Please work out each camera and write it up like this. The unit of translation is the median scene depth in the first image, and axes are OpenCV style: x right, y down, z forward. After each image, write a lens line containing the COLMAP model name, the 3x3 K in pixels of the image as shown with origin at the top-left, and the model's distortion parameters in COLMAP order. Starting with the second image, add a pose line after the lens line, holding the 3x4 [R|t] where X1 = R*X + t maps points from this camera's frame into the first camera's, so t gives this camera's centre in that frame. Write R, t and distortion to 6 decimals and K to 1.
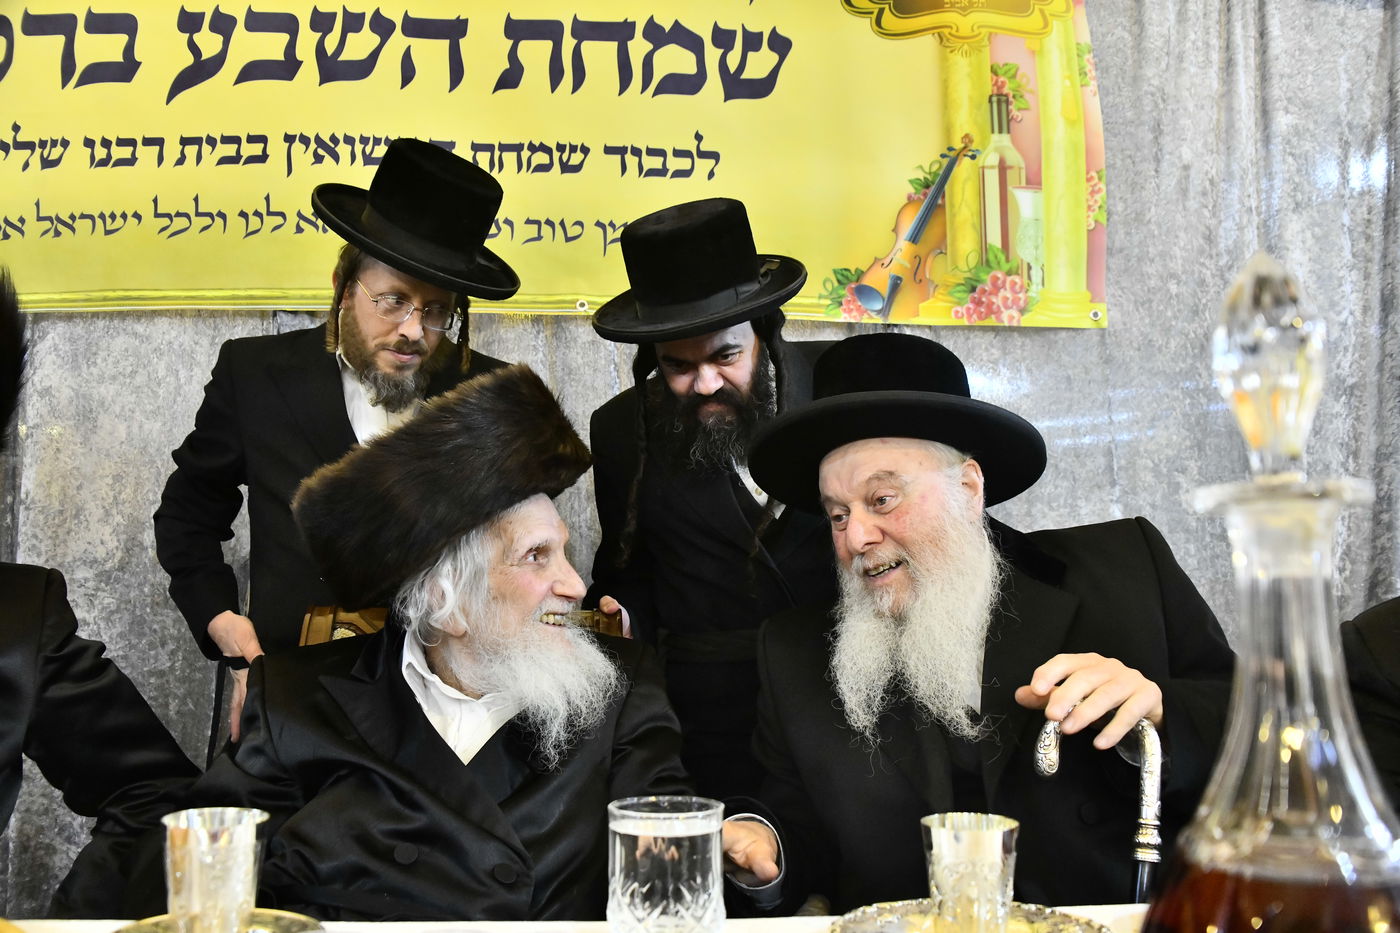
lens RADIAL K [[999.3, 0, 693.8], [0, 999.3, 489.2], [0, 0, 1]] dist [-0.108695, 0.055665]
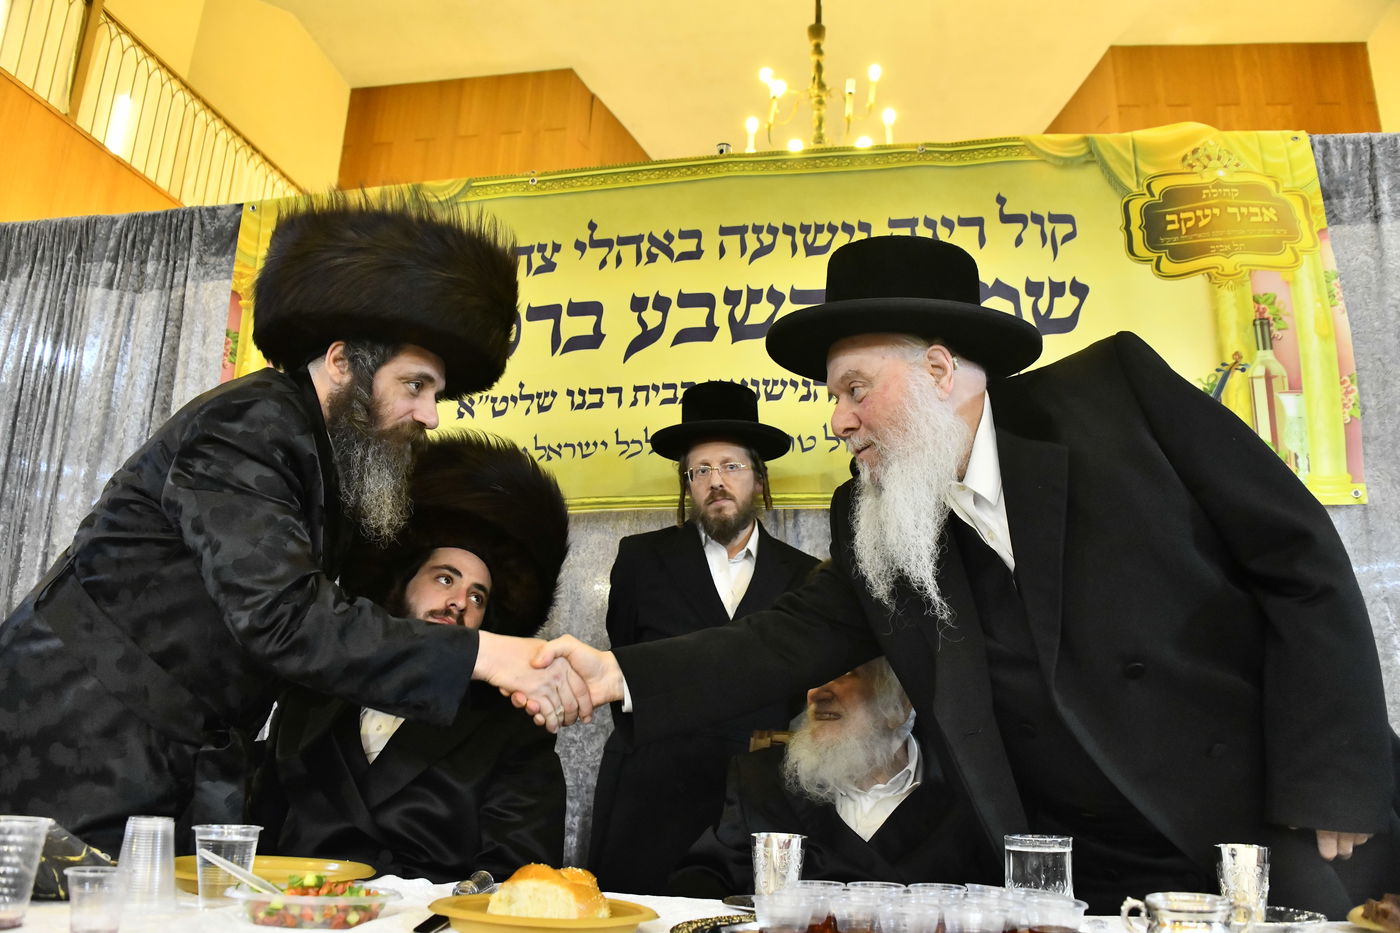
lens RADIAL K [[1038.6, 0, 707.1], [0, 1038.6, 518.6], [0, 0, 1]] dist [-0.138891, 0.031126]
pose [[0.965729, -0.025872, -0.258261, -0.046935], [-0.011061, 0.990013, -0.140539, 0.030013], [0.259318, 0.138579, 0.955798, -0.348399]]
